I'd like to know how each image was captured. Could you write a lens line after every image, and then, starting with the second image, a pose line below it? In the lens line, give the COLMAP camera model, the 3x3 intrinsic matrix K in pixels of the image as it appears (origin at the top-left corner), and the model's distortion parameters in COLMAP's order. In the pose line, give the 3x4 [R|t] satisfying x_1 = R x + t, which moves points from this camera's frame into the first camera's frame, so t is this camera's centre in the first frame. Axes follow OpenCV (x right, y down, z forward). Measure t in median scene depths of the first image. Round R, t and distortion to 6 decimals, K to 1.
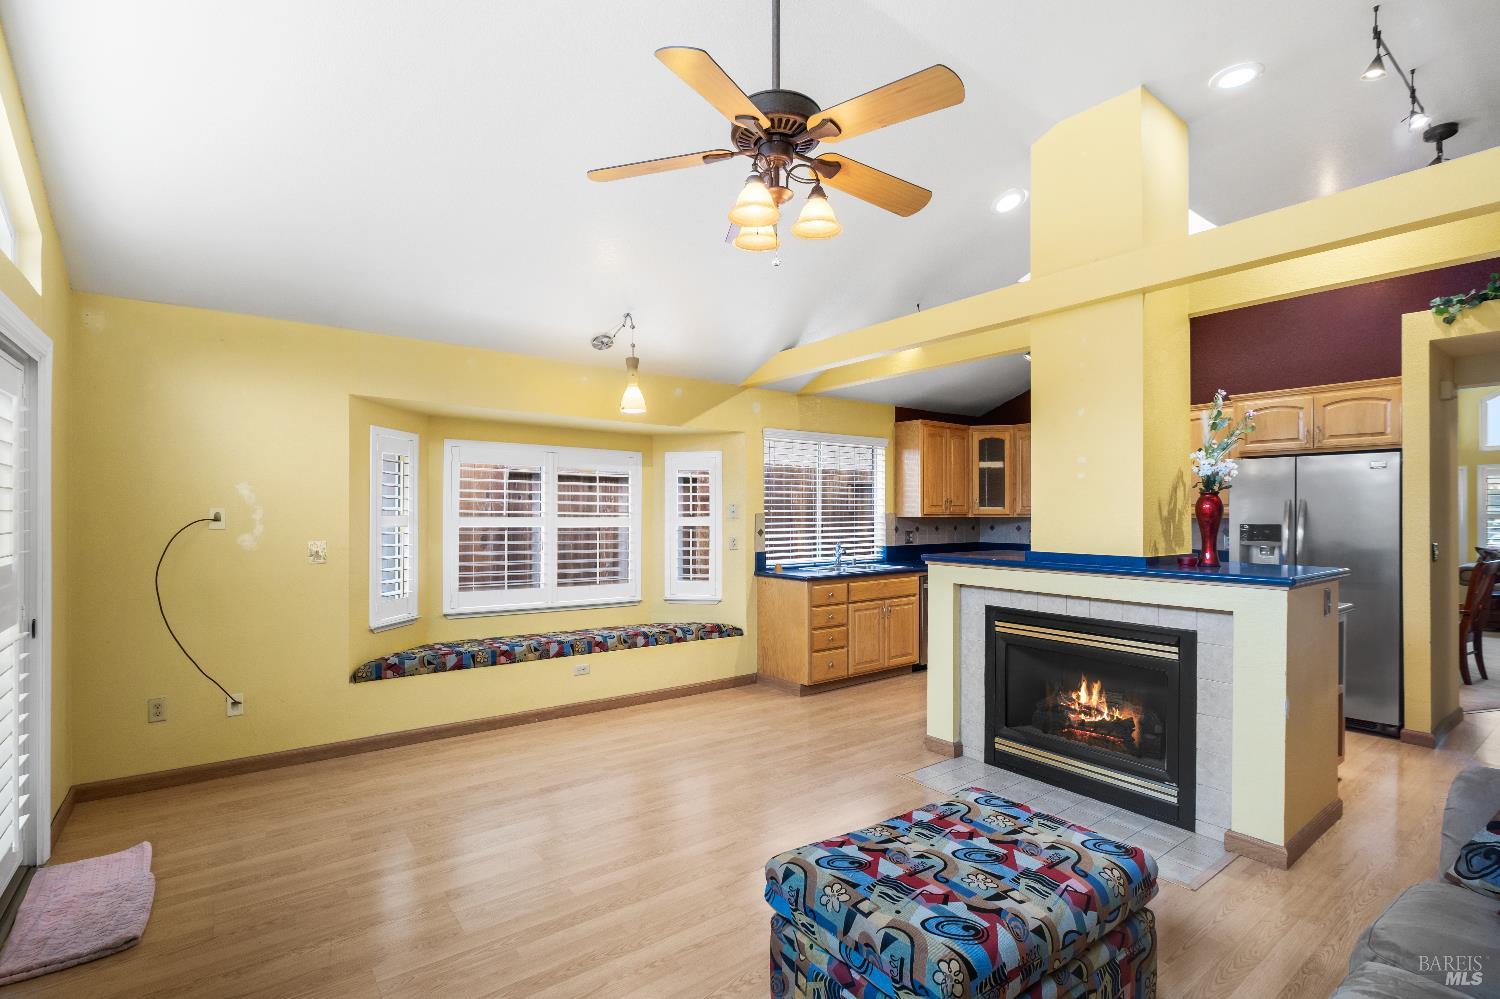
lens RADIAL K [[702.2, 0, 732.2], [0, 702.2, 512.6], [0, 0, 1]] dist [-0.005936, 0.000725]
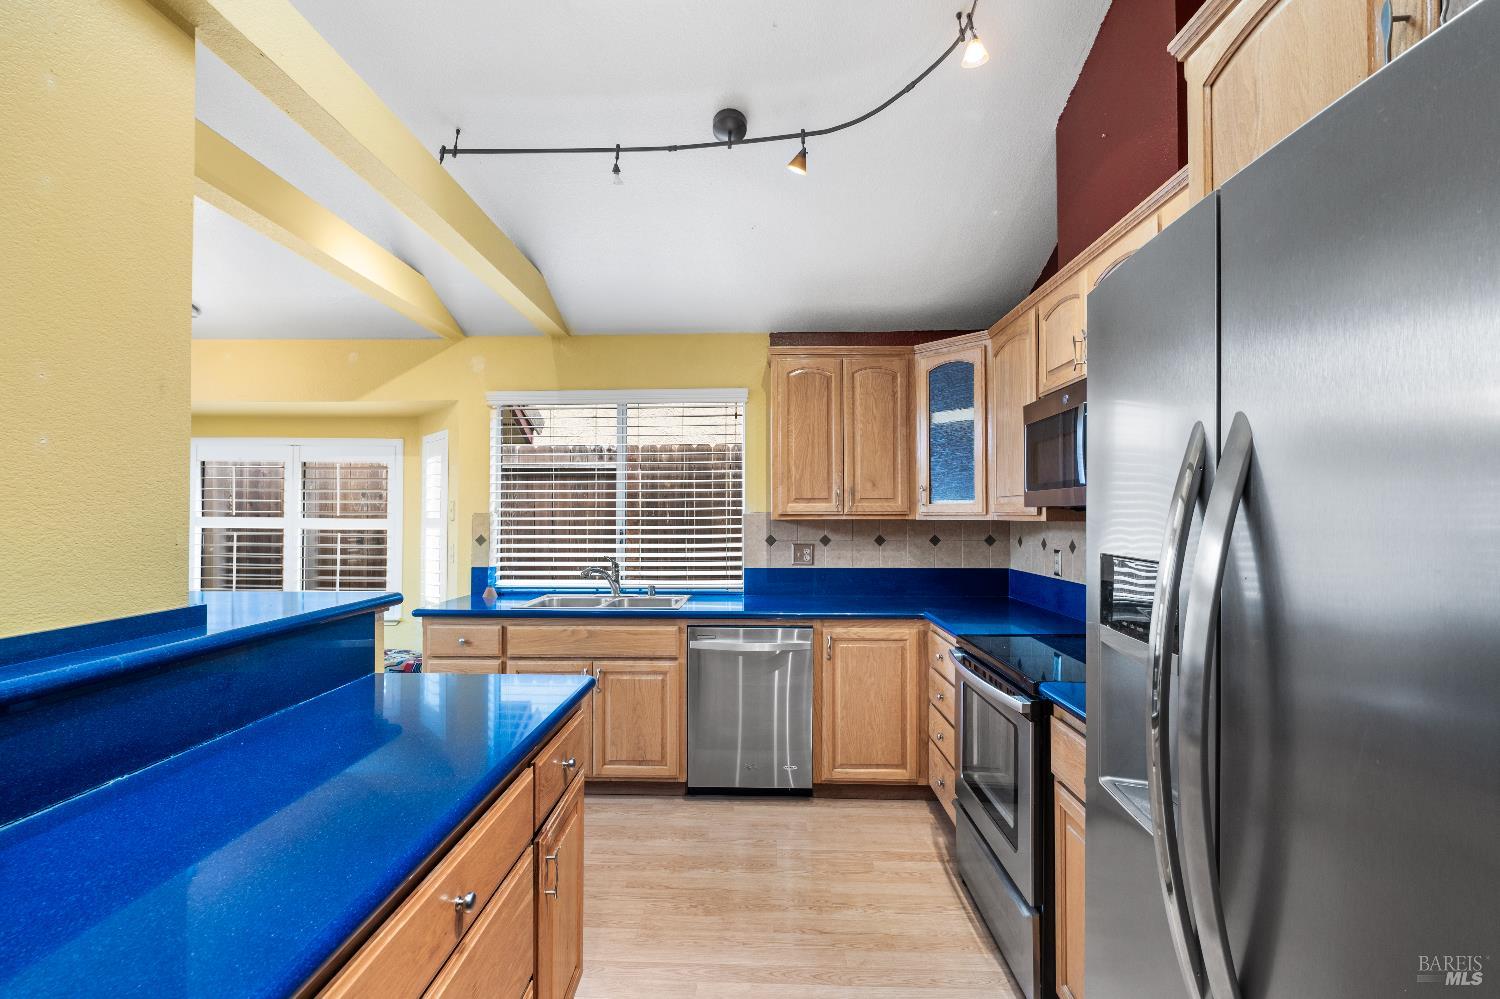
lens RADIAL K [[664.1, 0, 743.1], [0, 664.1, 503.6], [0, 0, 1]] dist [-0.008434, 0.001881]
pose [[0.777667, -0.010303, -0.628592, 0.753726], [0.000666, 0.999879, -0.015565, 0.002795], [0.628676, 0.011686, 0.777580, 0.731007]]
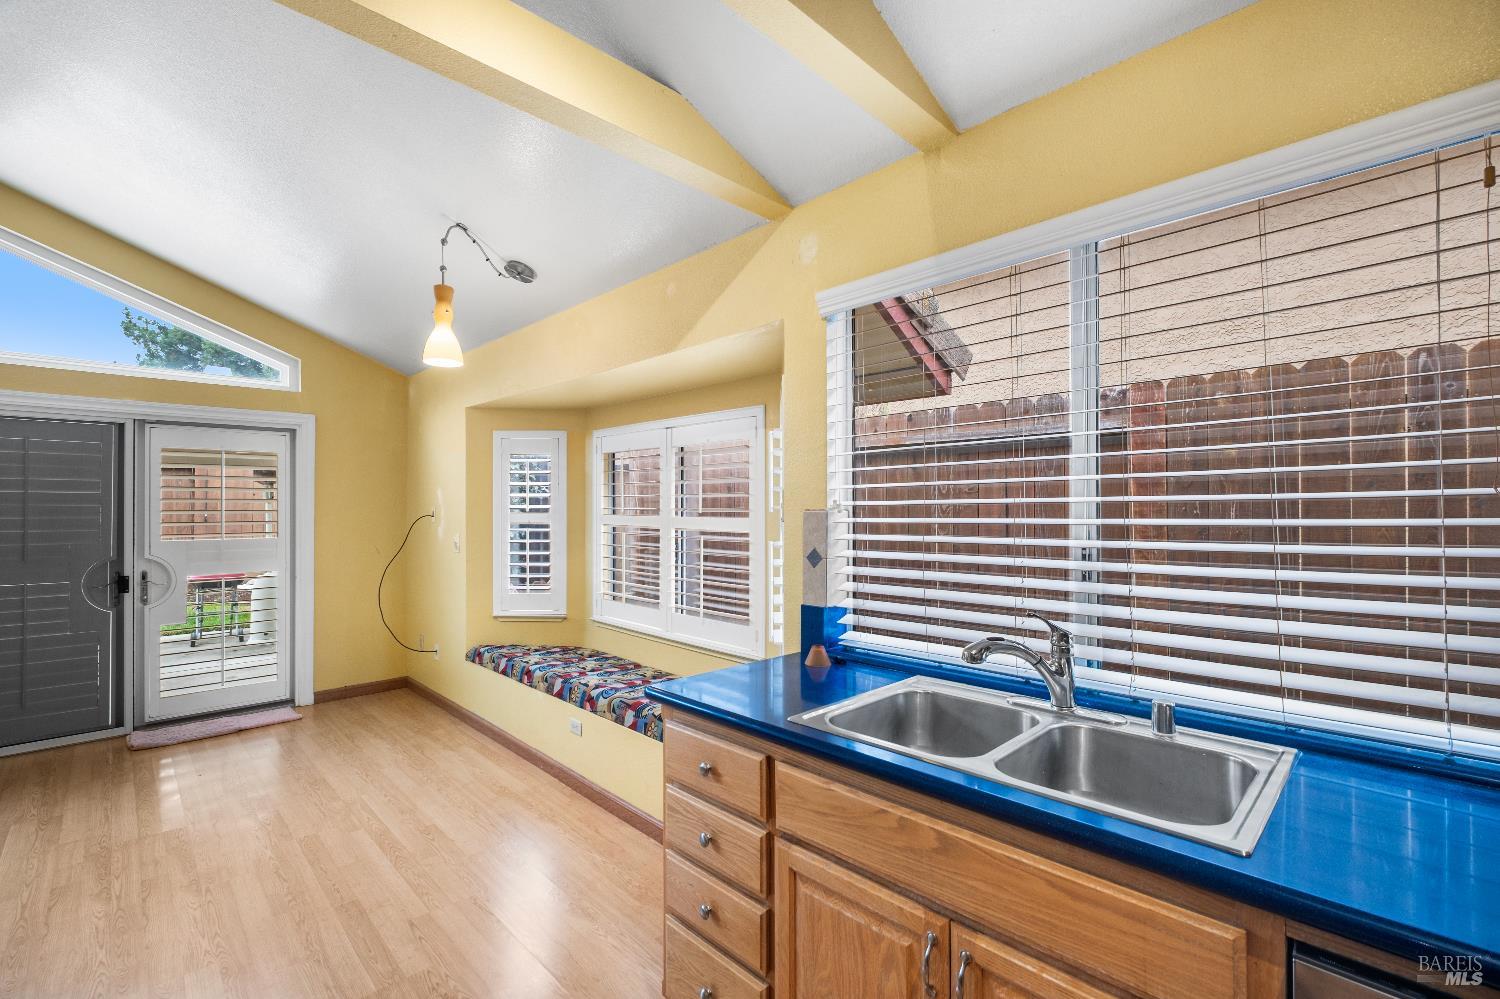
lens RADIAL K [[664.1, 0, 751.3], [0, 664.1, 503.8], [0, 0, 1]] dist [-0.008434, 0.001881]
pose [[0.131328, -0.011015, -0.991278, 0.462563], [0.003679, 0.999937, -0.010623, 0.001819], [0.991332, -0.002252, 0.131361, 1.035249]]
